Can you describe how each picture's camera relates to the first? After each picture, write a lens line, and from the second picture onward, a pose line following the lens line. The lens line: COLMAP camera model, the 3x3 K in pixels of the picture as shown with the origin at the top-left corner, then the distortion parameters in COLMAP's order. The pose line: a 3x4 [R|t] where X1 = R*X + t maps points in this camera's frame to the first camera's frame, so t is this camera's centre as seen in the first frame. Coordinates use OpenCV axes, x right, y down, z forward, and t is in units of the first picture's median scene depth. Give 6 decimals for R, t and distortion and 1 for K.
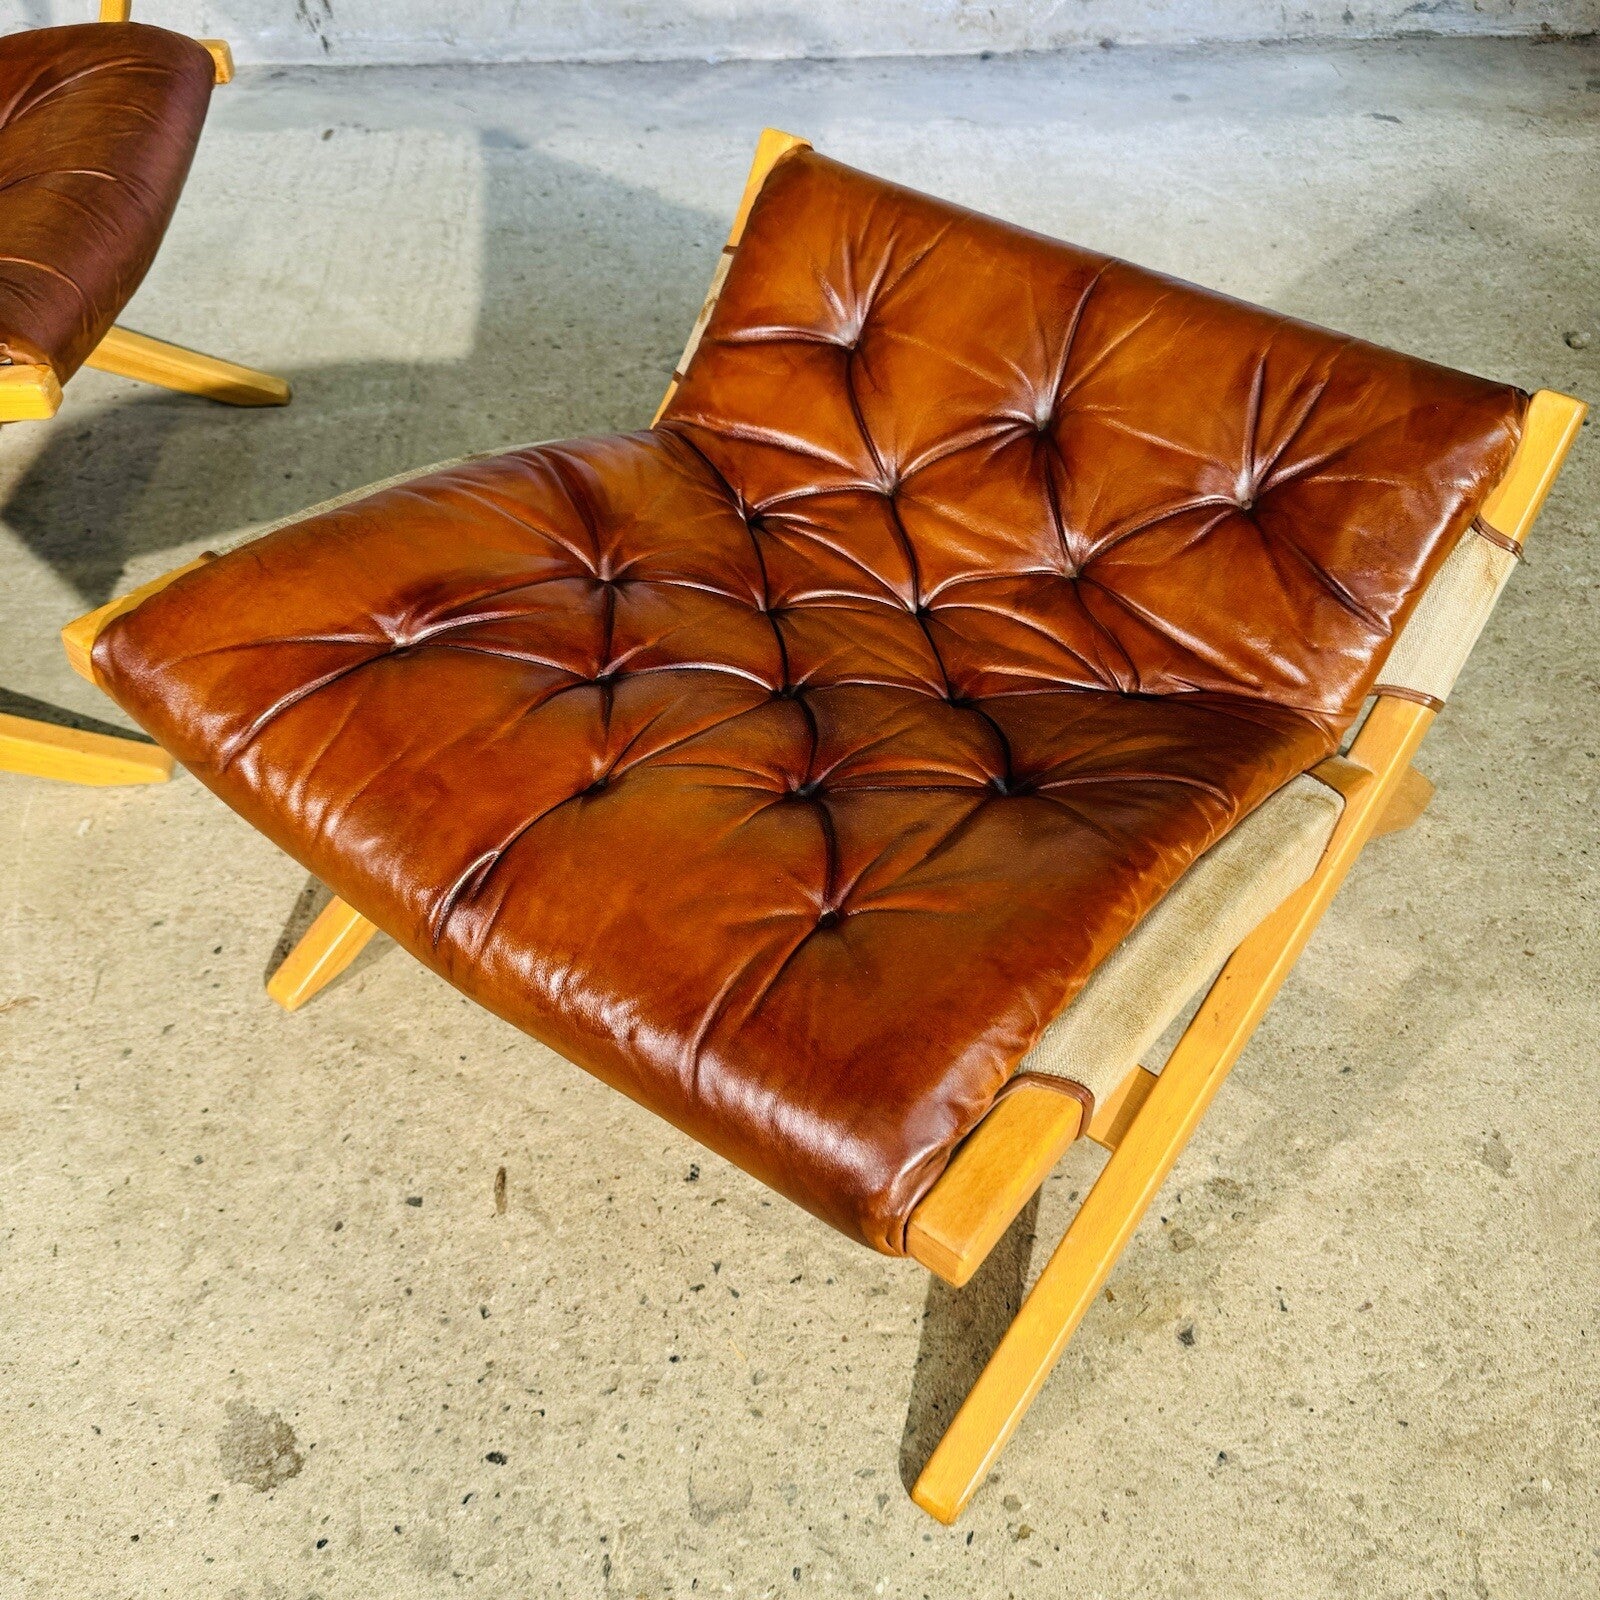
lens RADIAL K [[1515.2, 0, 807.4], [0, 1515.2, 793.0], [0, 0, 1]] dist [0.001899, -0.011045]
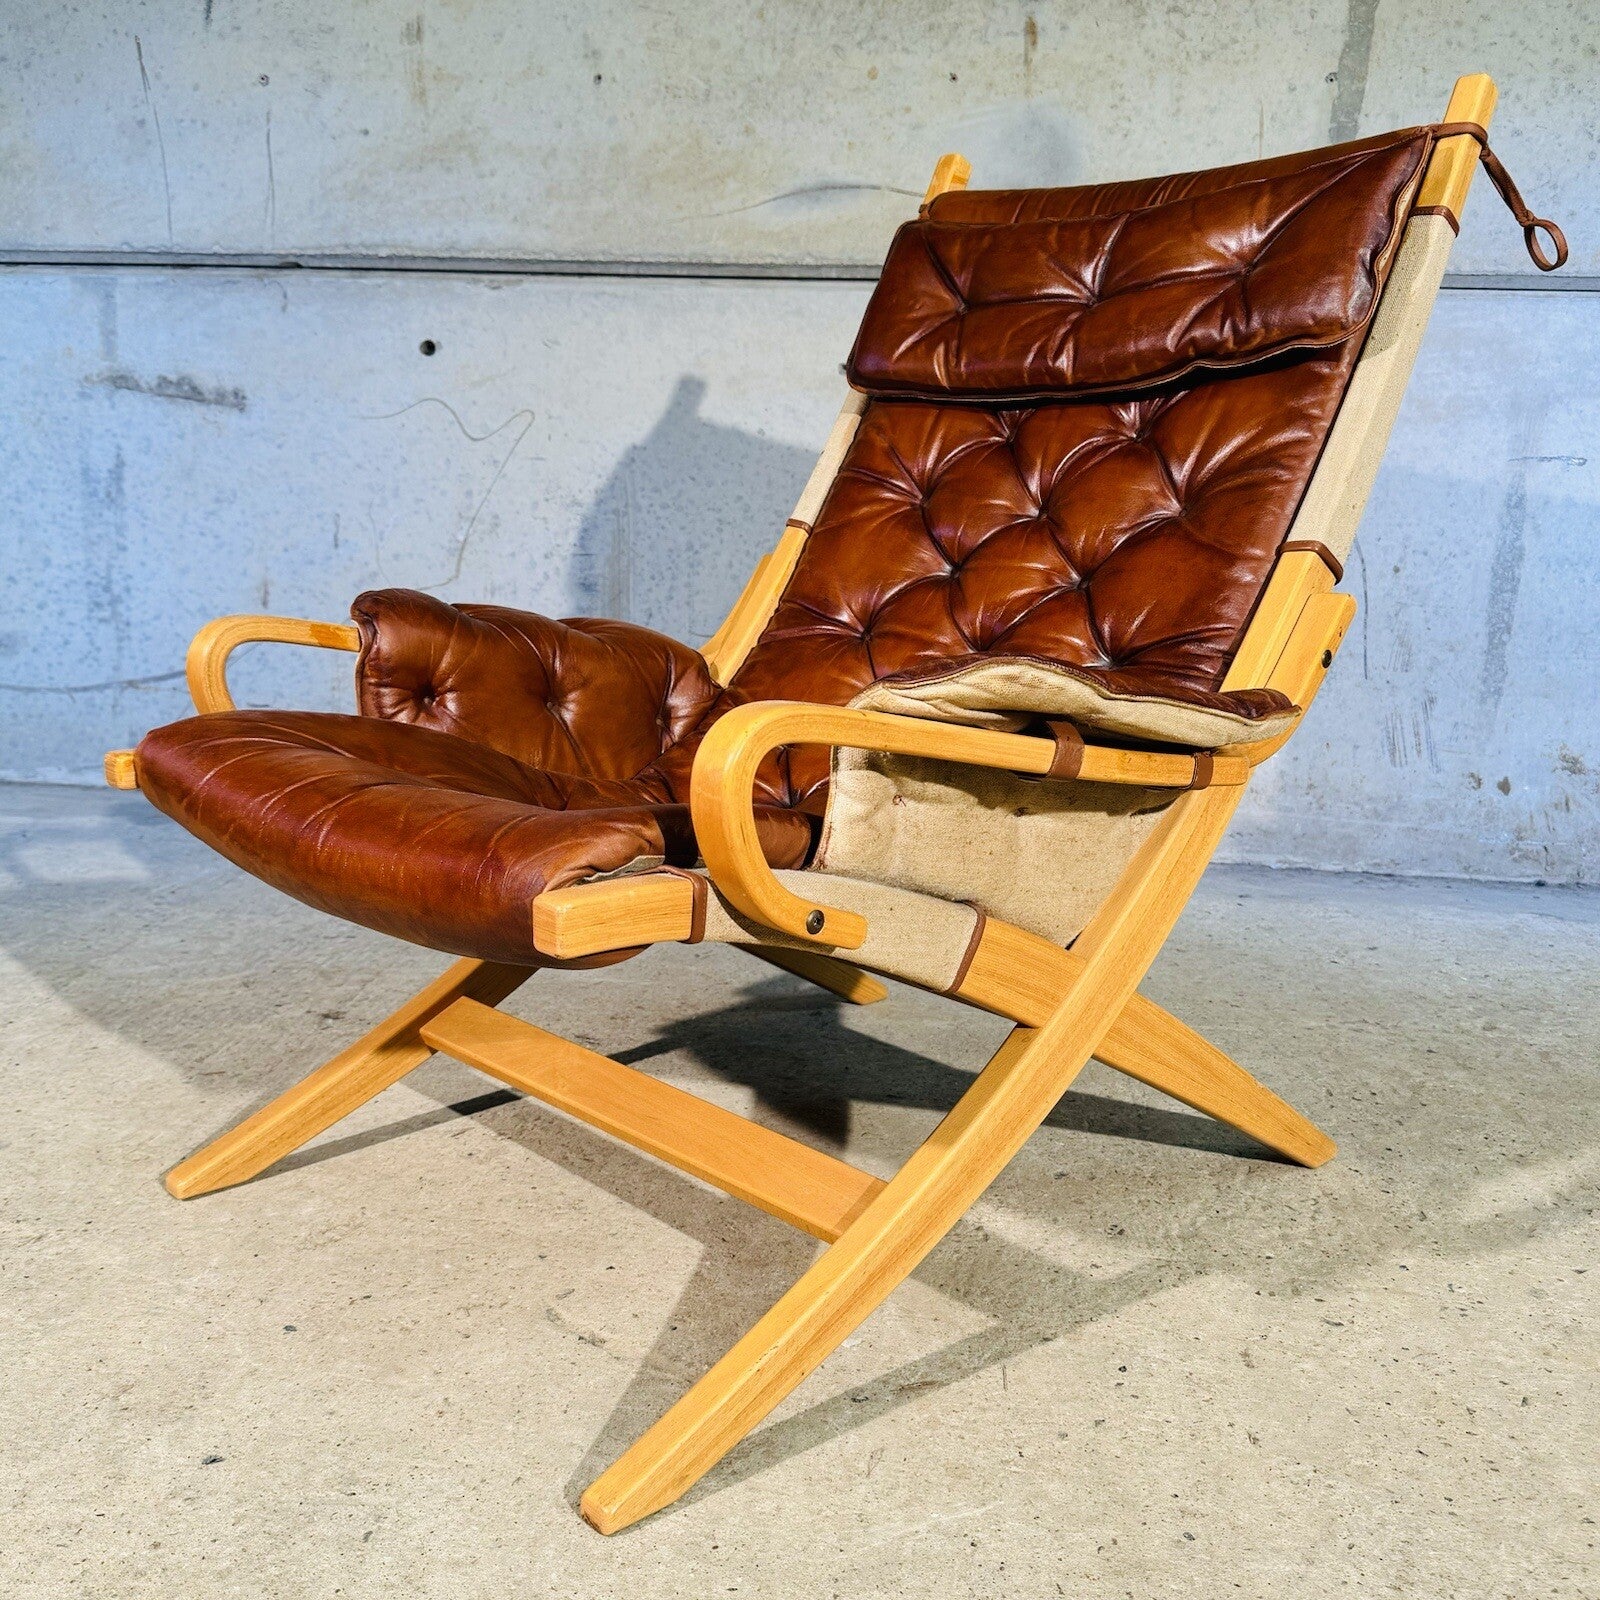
lens RADIAL K [[1588.7, 0, 791.0], [0, 1588.7, 810.3], [0, 0, 1]] dist [0.093847, -0.191389]
pose [[0.983247, 0.072257, -0.167346, -0.520218], [-0.155965, 0.808674, -0.567205, 0.479674], [0.094344, 0.583803, 0.806395, -0.003698]]
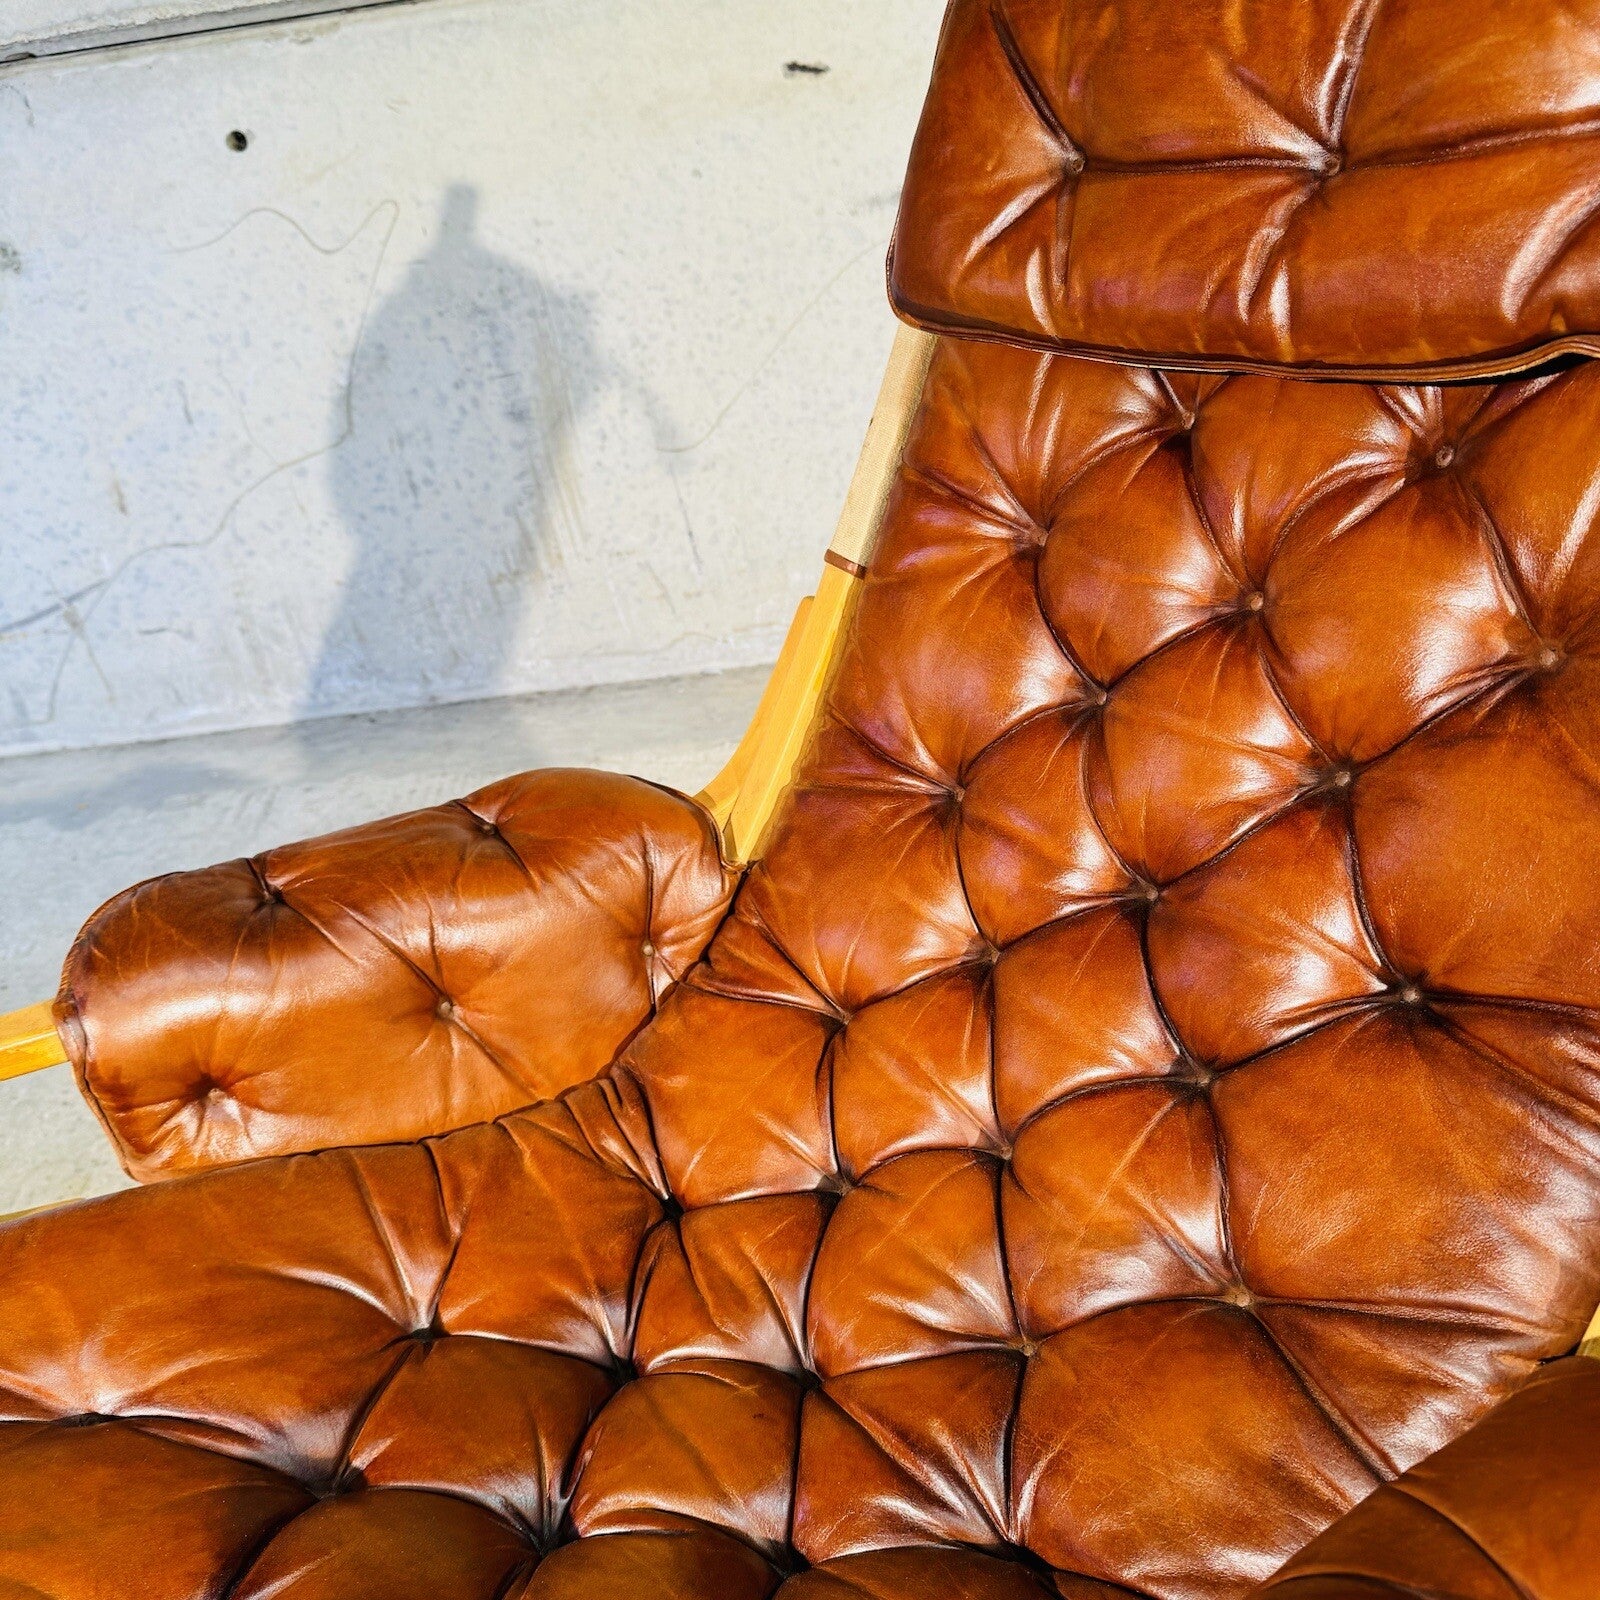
lens RADIAL K [[1520.4, 0, 801.7], [0, 1520.4, 807.5], [0, 0, 1]] dist [0.018799, -0.037561]
pose [[0.990702, -0.094895, -0.097486, -0.827025], [0.058466, 0.943993, -0.324743, -0.150522], [0.122843, 0.316024, 0.940765, 0.209611]]
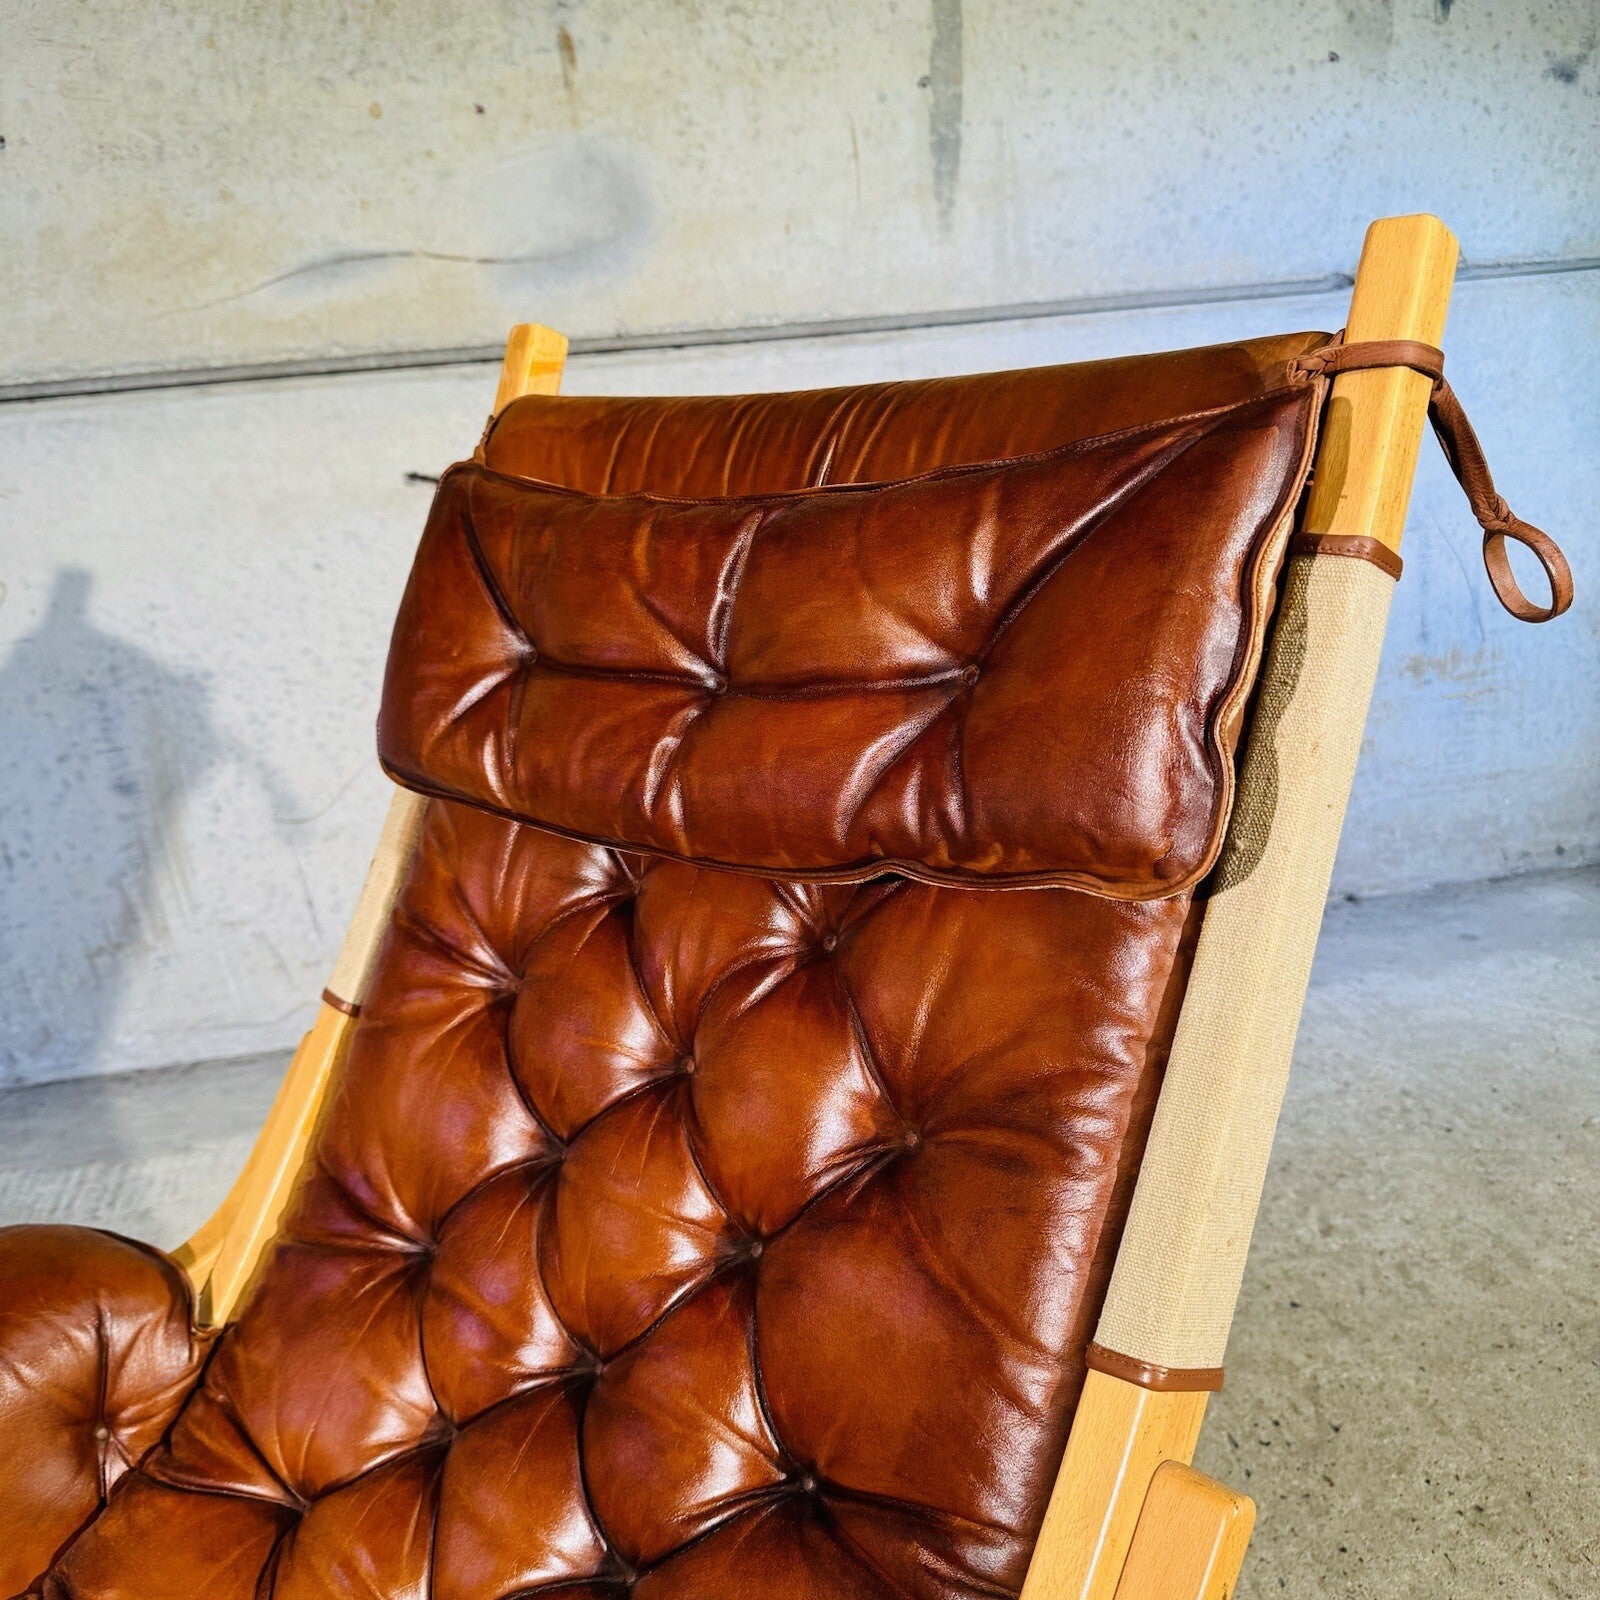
lens RADIAL K [[1524.8, 0, 797.9], [0, 1524.8, 805.7], [0, 0, 1]] dist [0.001172, -0.015345]
pose [[0.988794, -0.108217, 0.102833, -0.678347], [0.145206, 0.857105, -0.494253, -0.198350], [-0.034653, 0.503646, 0.863215, 0.164735]]
